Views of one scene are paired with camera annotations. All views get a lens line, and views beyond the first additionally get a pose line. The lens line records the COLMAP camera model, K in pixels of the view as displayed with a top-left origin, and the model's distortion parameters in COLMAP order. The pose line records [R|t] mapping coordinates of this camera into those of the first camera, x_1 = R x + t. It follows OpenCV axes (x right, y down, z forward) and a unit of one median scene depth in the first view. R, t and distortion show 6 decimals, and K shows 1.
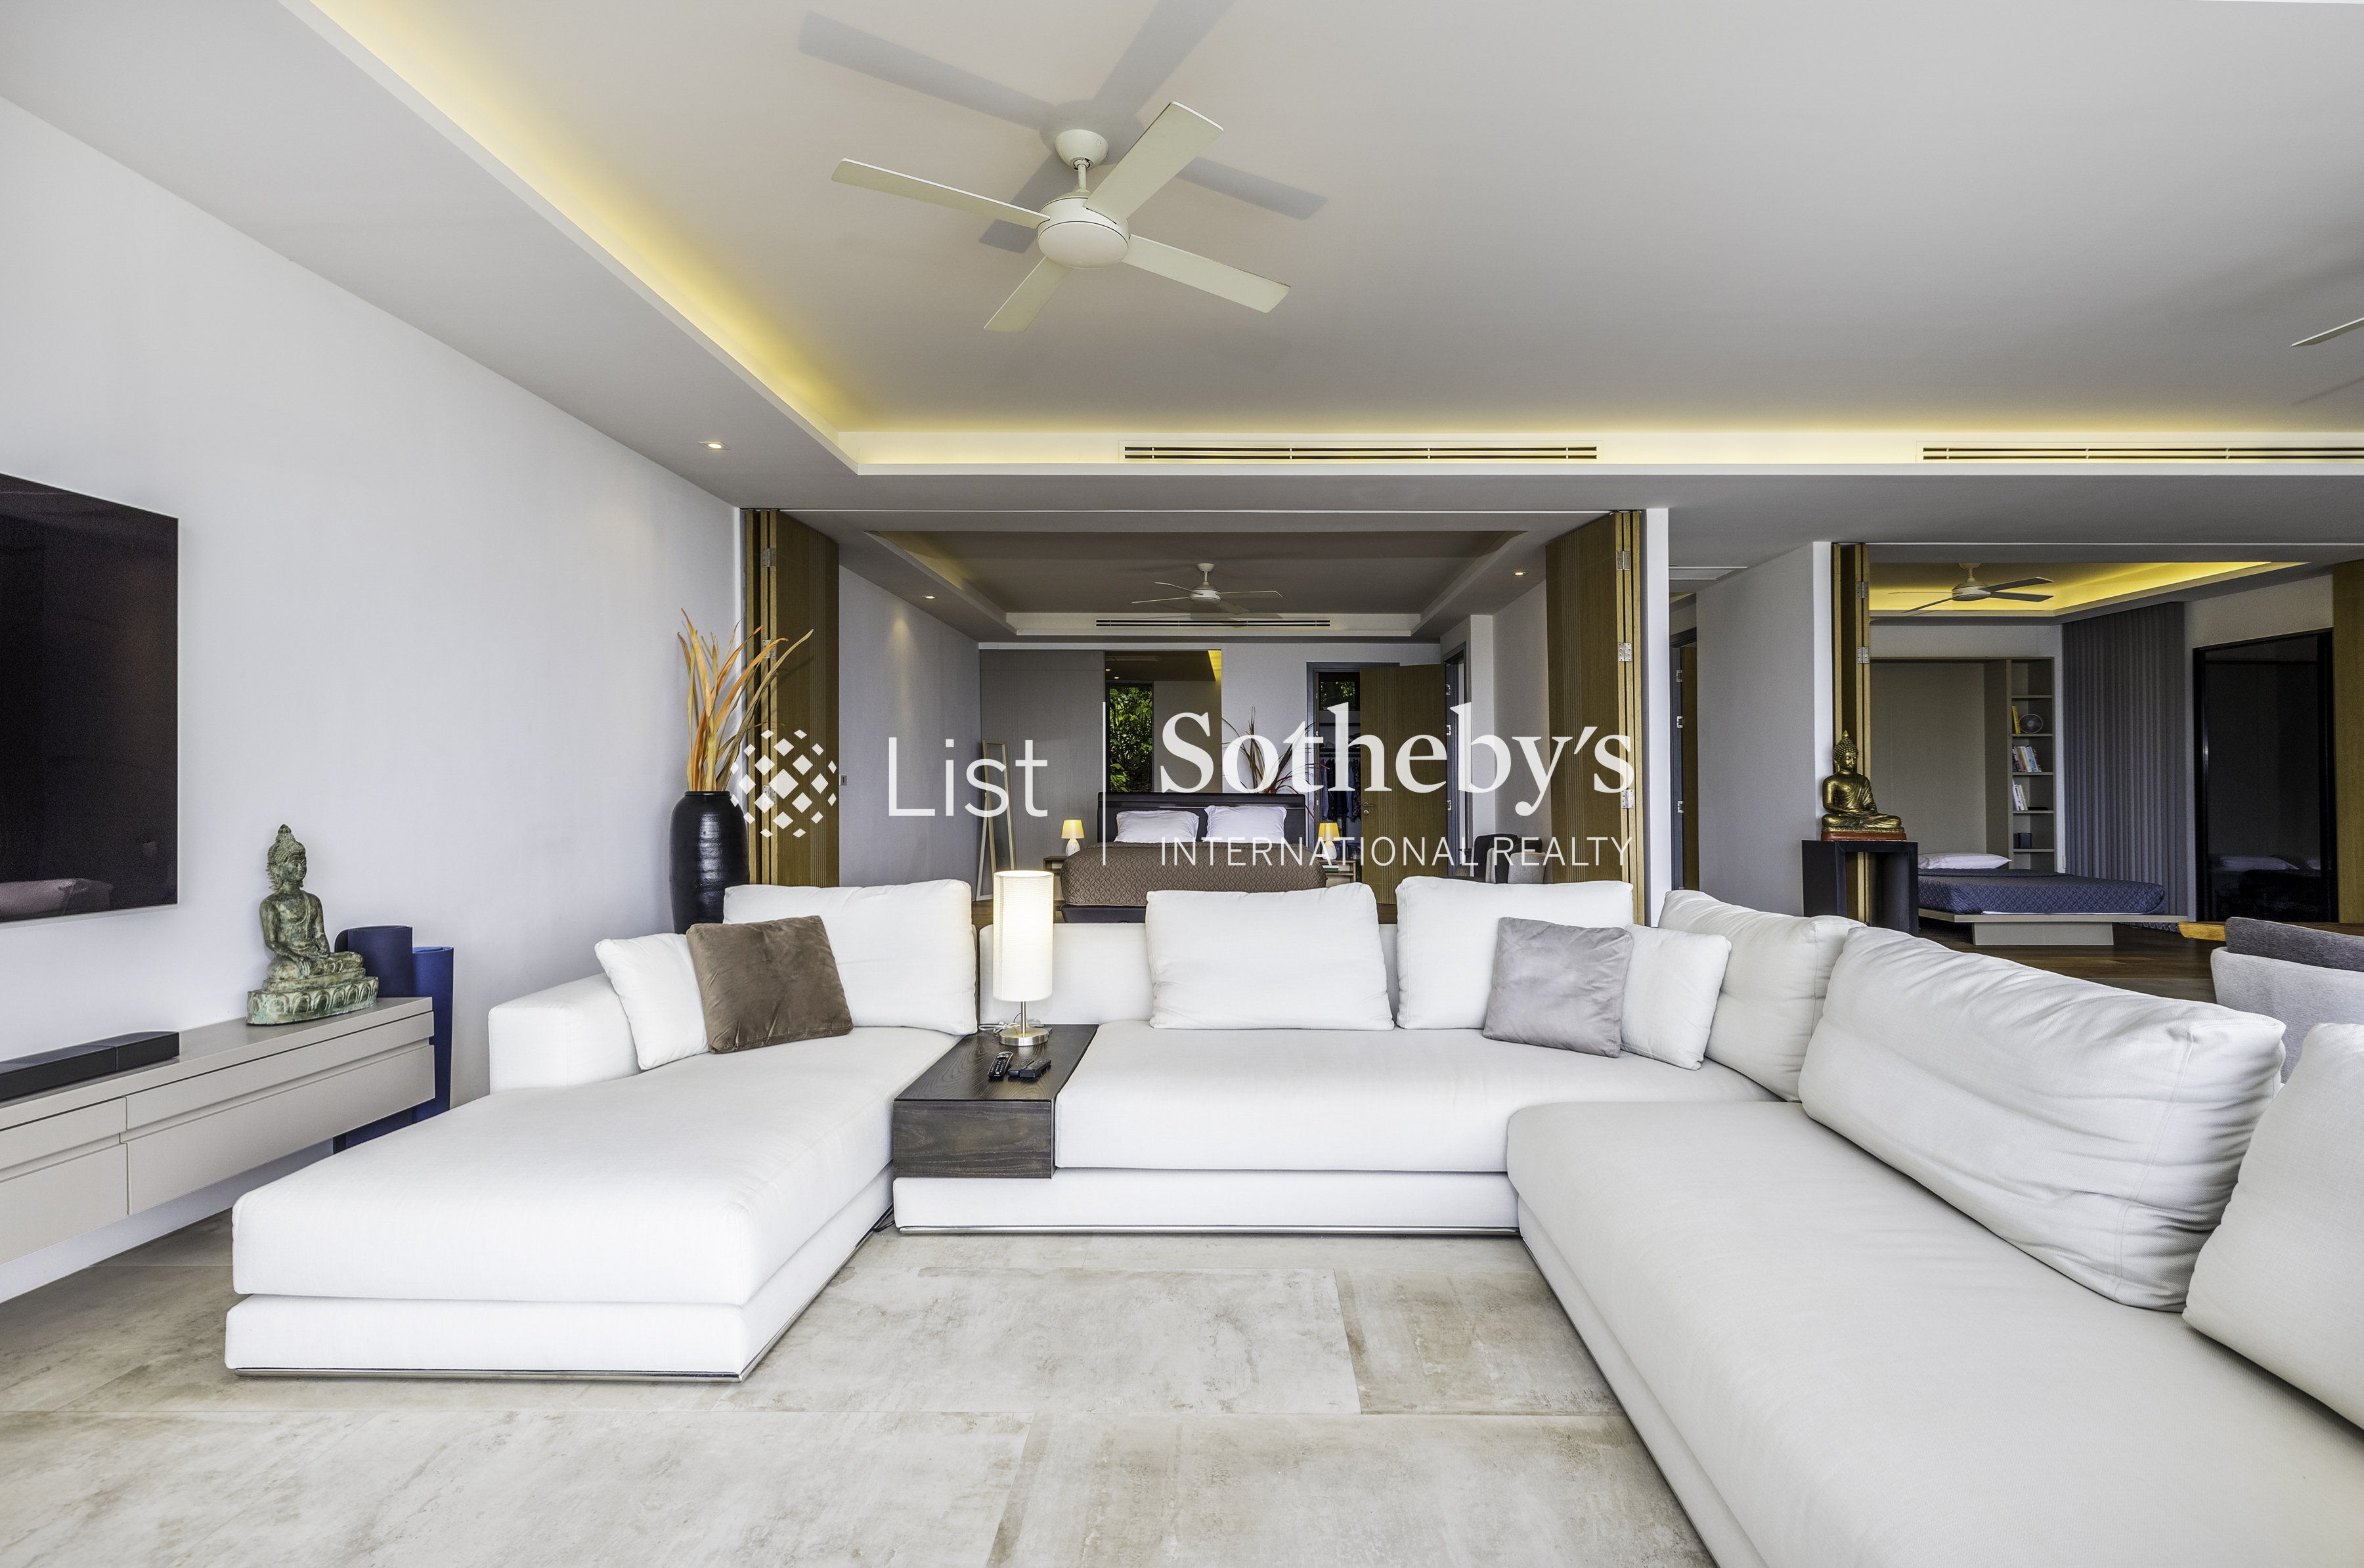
lens RADIAL K [[1085.8, 0, 1222.8], [0, 1085.8, 782.8], [0, 0, 1]] dist [0.016954, -0.000050]
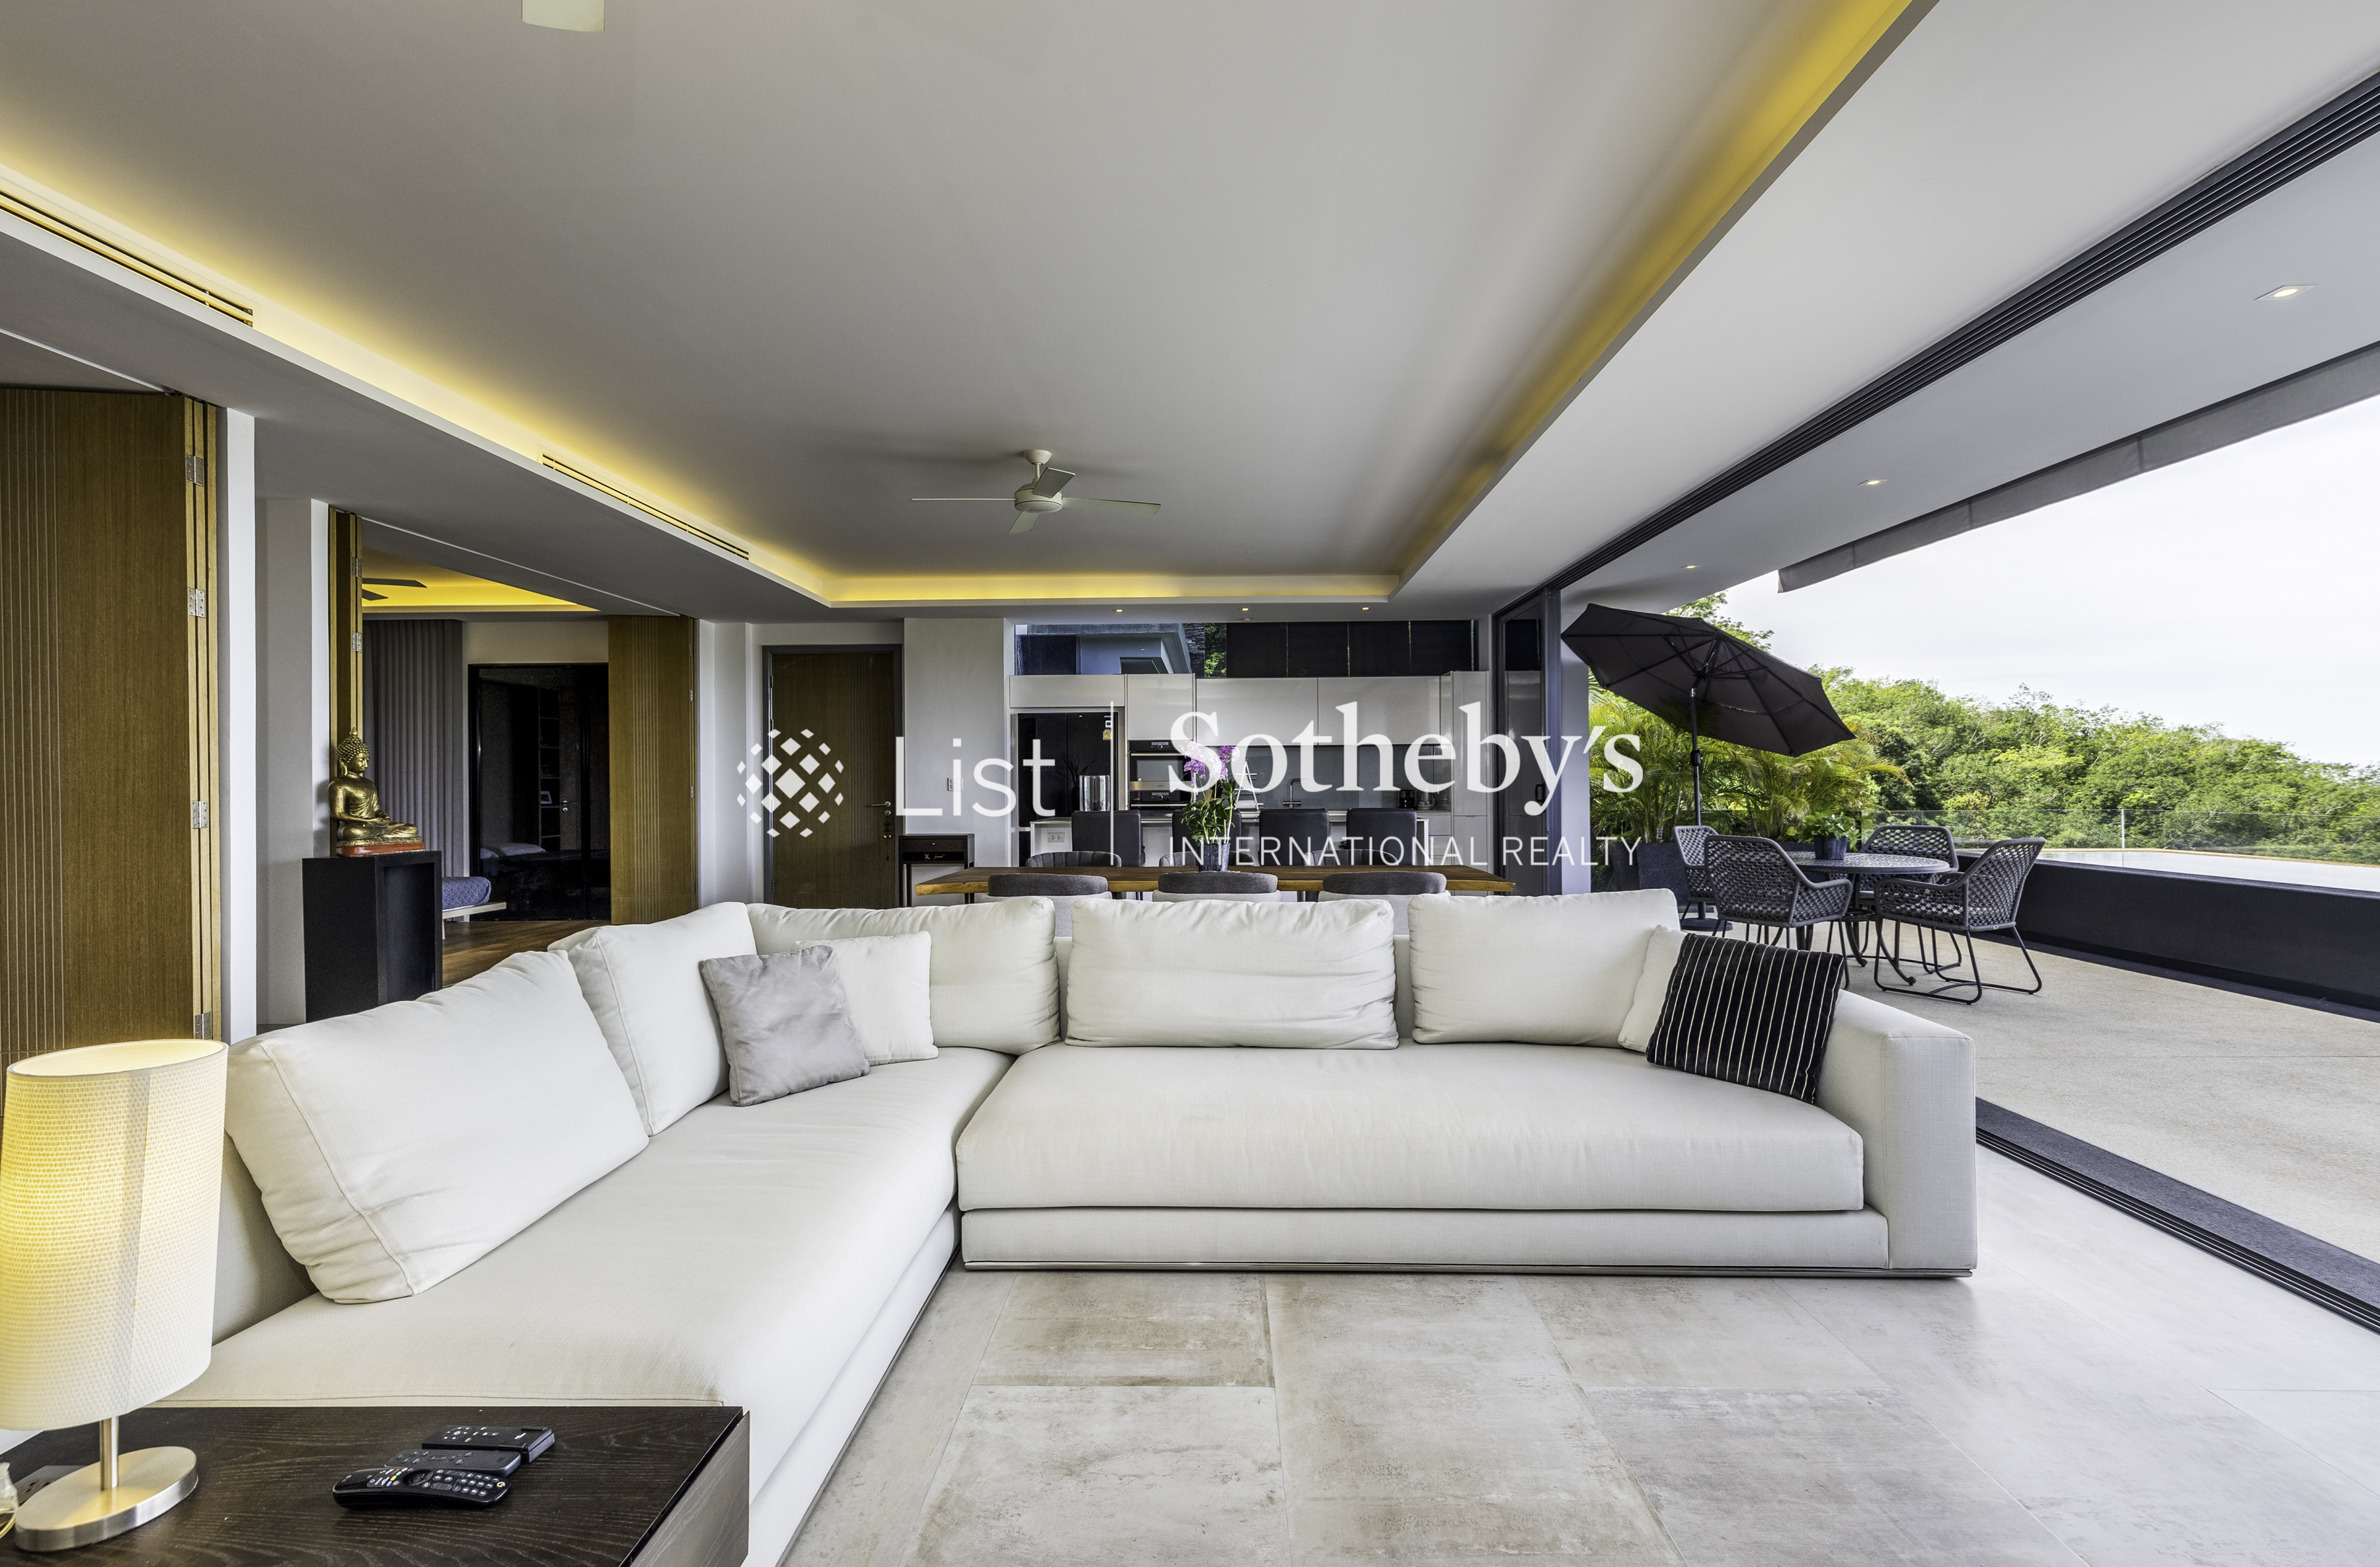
lens RADIAL K [[1079.0, 0, 1206.2], [0, 1079.0, 780.1], [0, 0, 1]] dist [0.014723, -0.009429]
pose [[0.013586, -0.002443, 0.999905, -0.743665], [0.002722, 0.999993, 0.002407, -0.017287], [-0.999904, 0.002689, 0.013592, 0.833891]]
